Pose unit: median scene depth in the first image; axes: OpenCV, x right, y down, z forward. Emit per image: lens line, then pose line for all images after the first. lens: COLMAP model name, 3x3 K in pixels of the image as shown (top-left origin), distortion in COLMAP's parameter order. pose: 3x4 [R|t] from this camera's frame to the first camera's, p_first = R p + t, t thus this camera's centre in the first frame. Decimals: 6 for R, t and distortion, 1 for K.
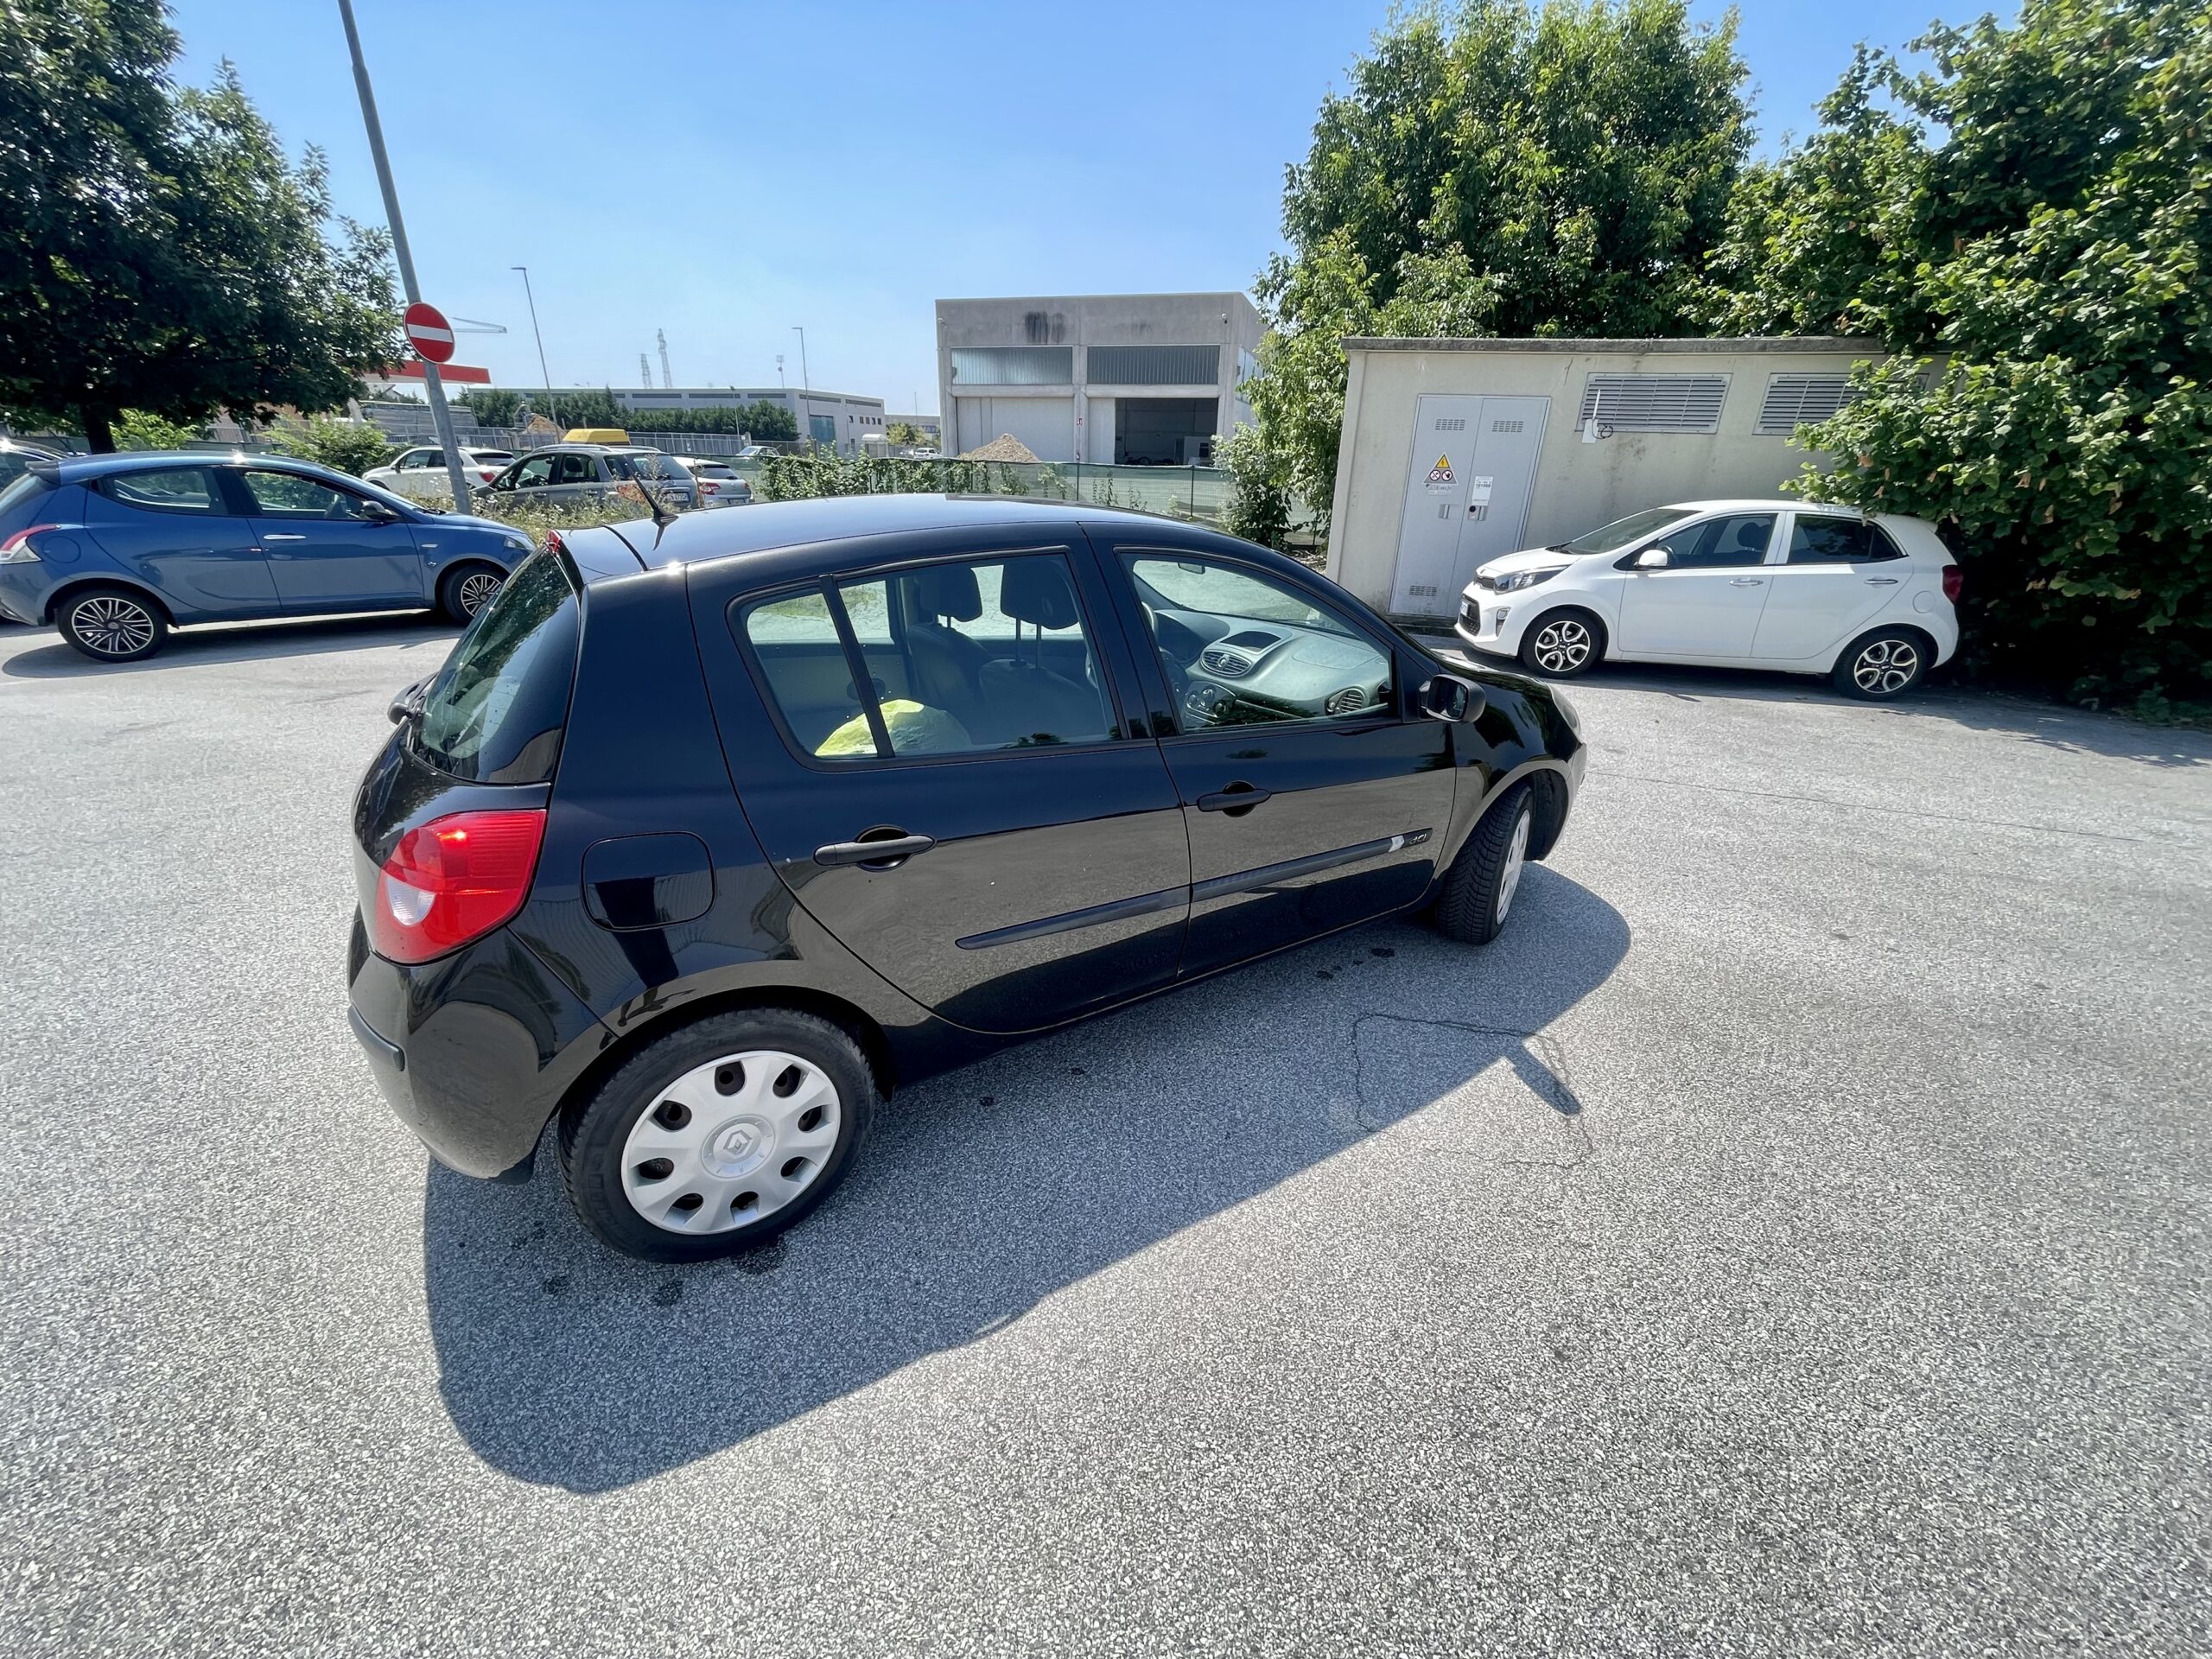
lens RADIAL K [[892.5, 0, 1107.6], [0, 892.5, 830.7], [0, 0, 1]] dist [0.001037, -0.001242]
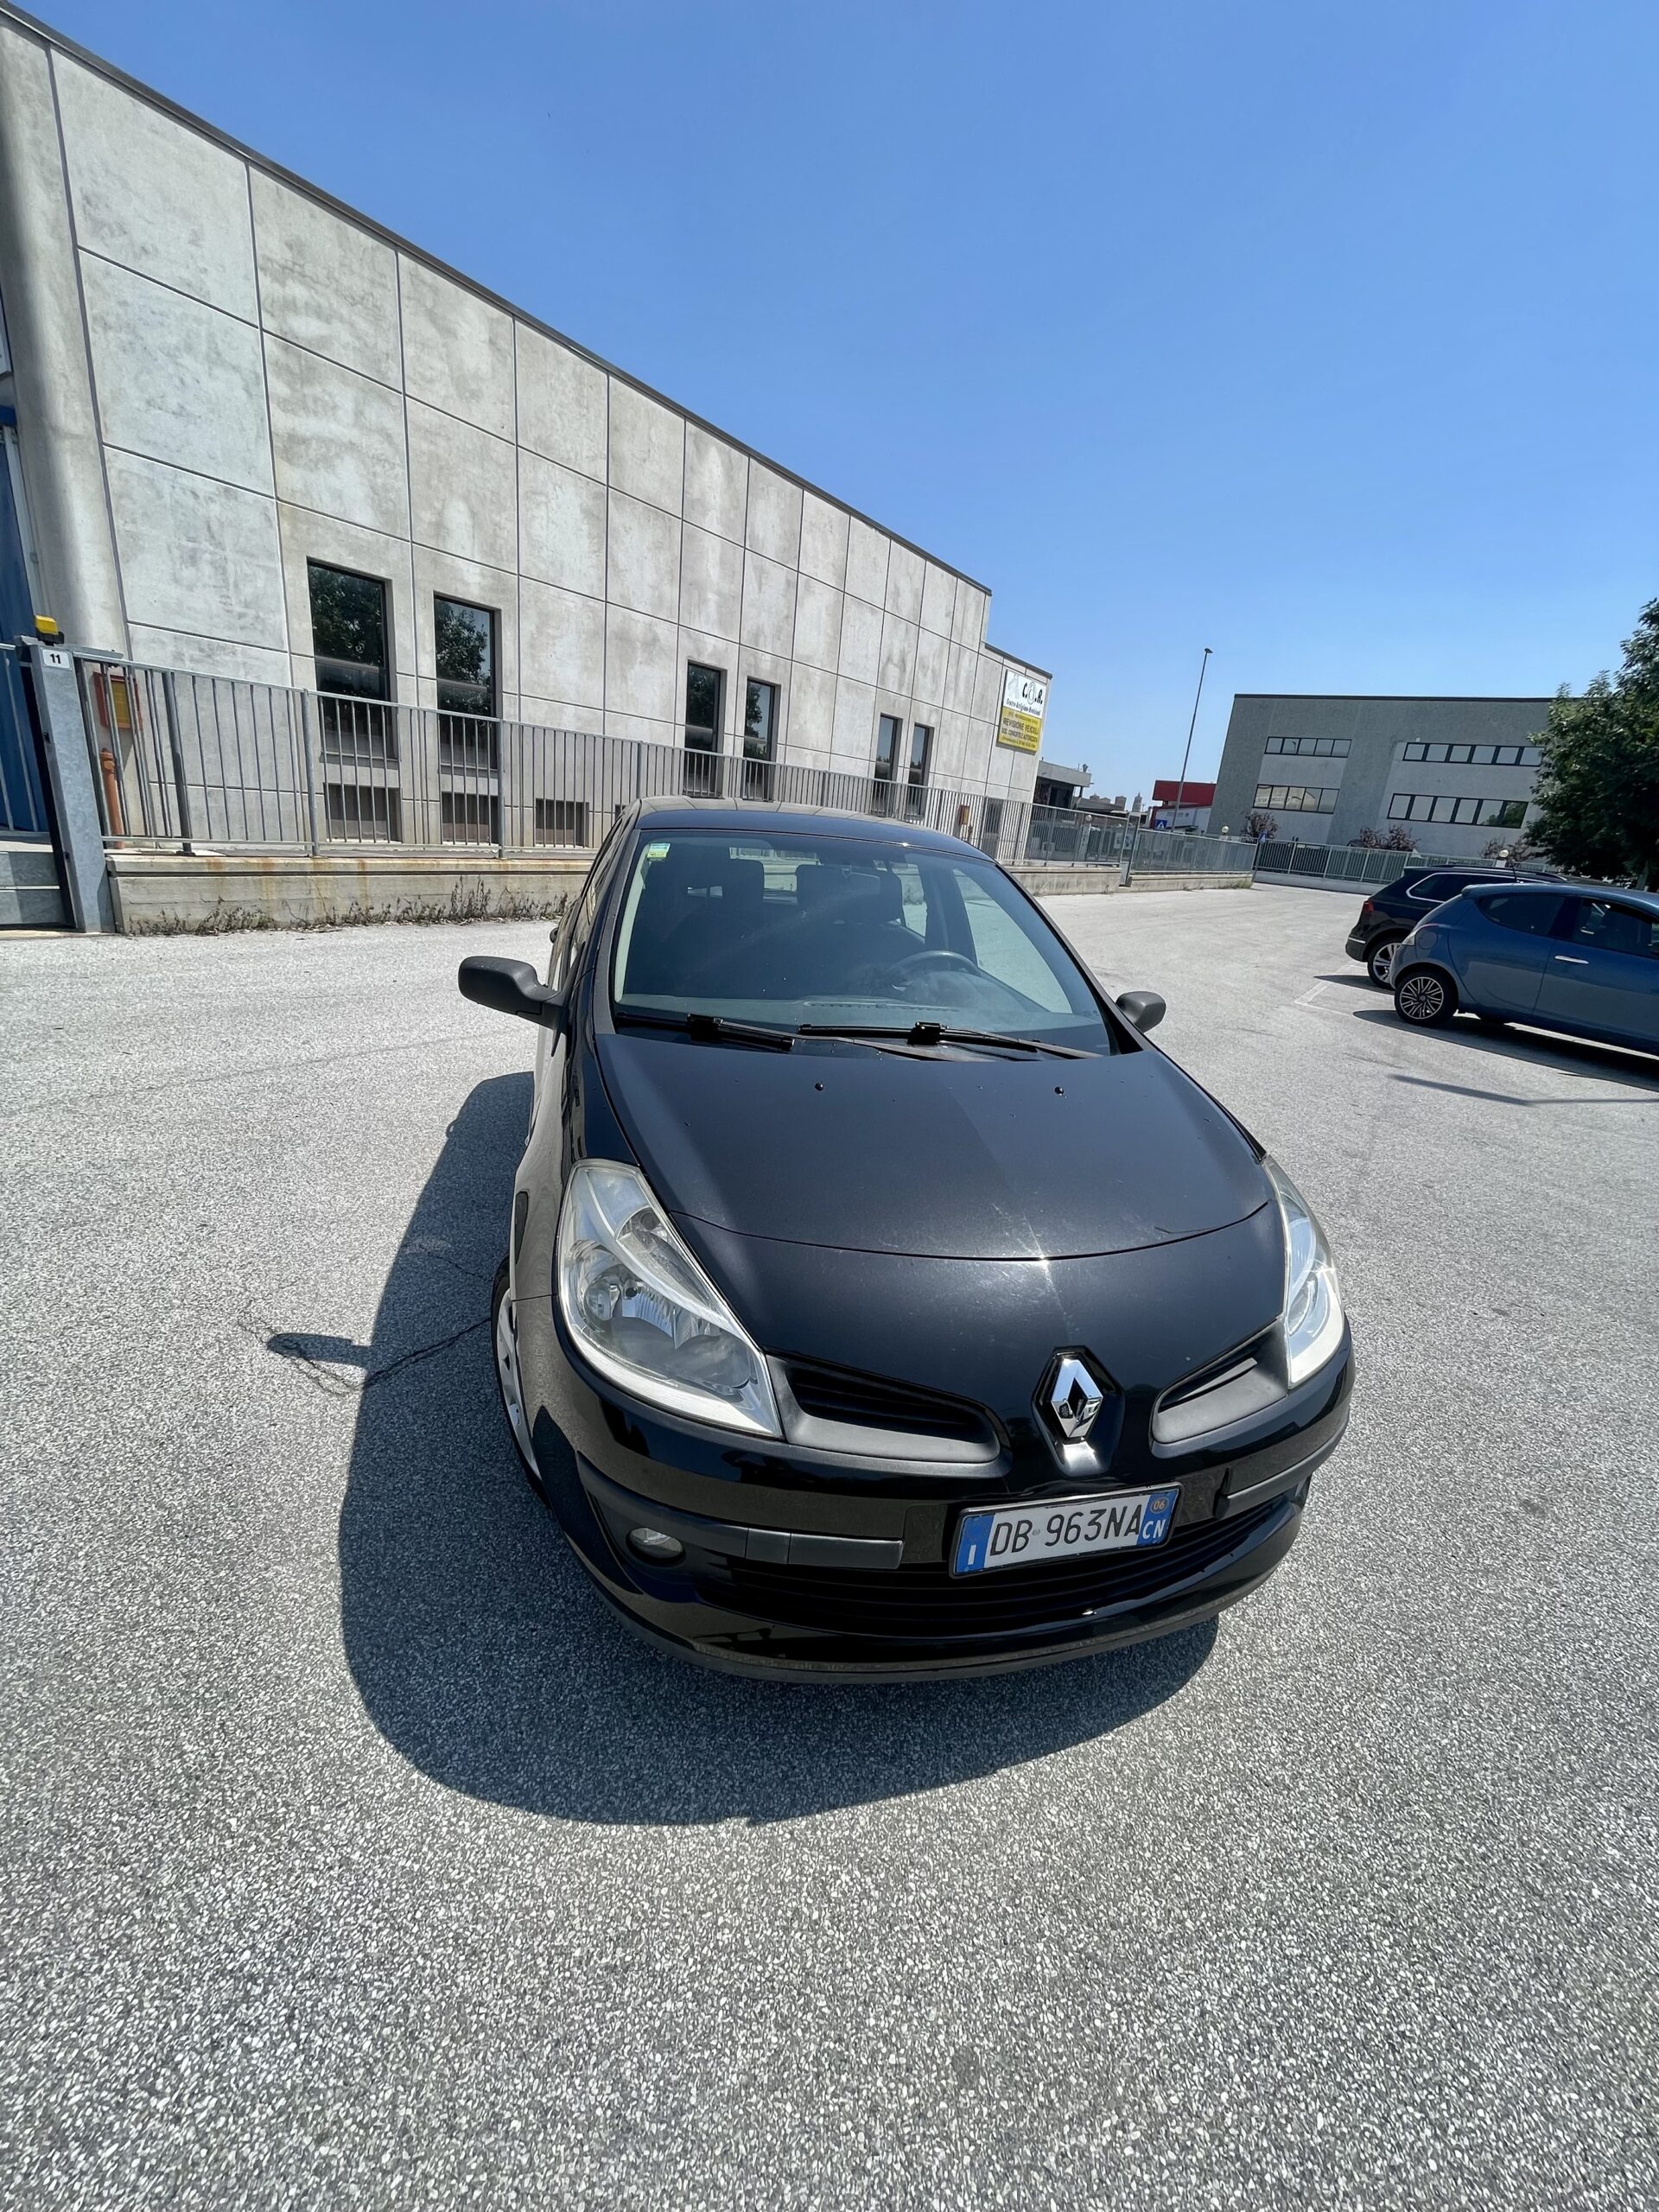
lens RADIAL K [[902.6, 0, 827.2], [0, 902.6, 1092.2], [0, 0, 1]] dist [-0.000588, -0.000082]
pose [[-0.318242, 0.233468, -0.918812, 0.459962], [-0.454904, 0.812720, 0.364072, -0.216552], [0.831736, 0.533834, -0.152436, 0.590707]]
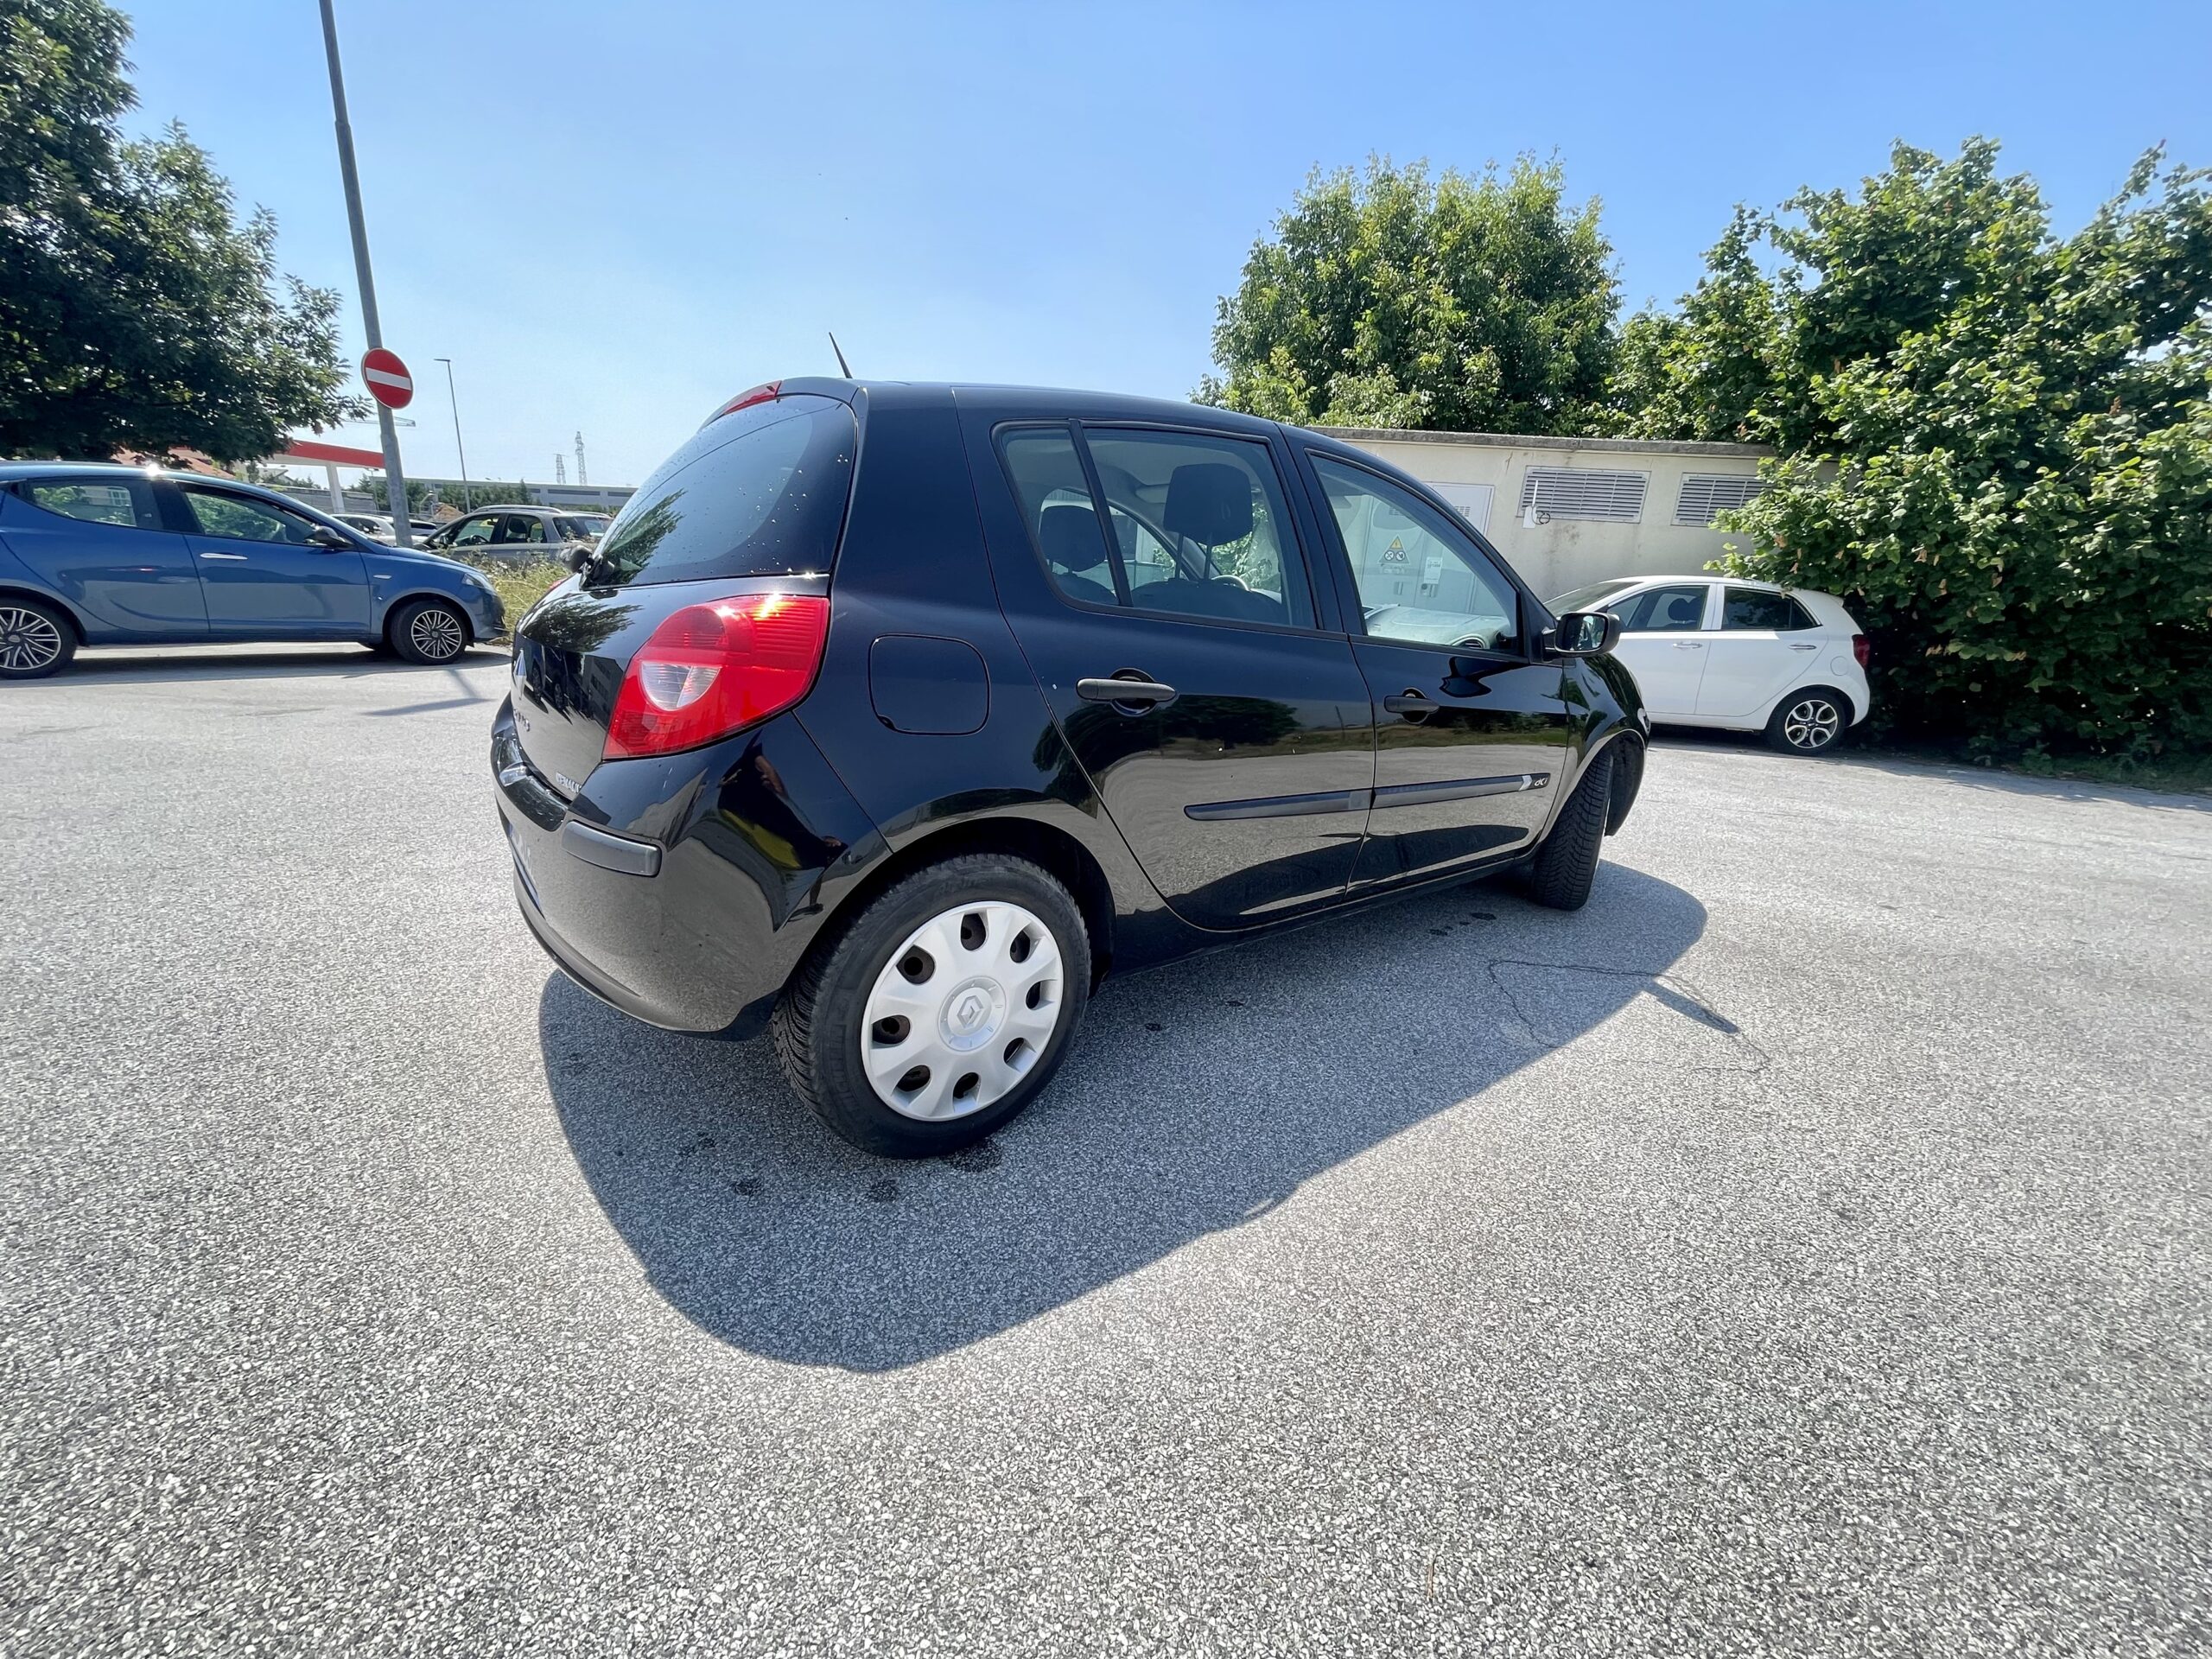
lens RADIAL K [[892.0, 0, 1106.0], [0, 892.0, 829.5], [0, 0, 1]] dist [0.000001, -0.000507]
pose [[0.995225, 0.008778, 0.097213, -0.107191], [0.002667, 0.993131, -0.116977, 0.079807], [-0.097572, 0.116678, 0.988365, 0.022074]]
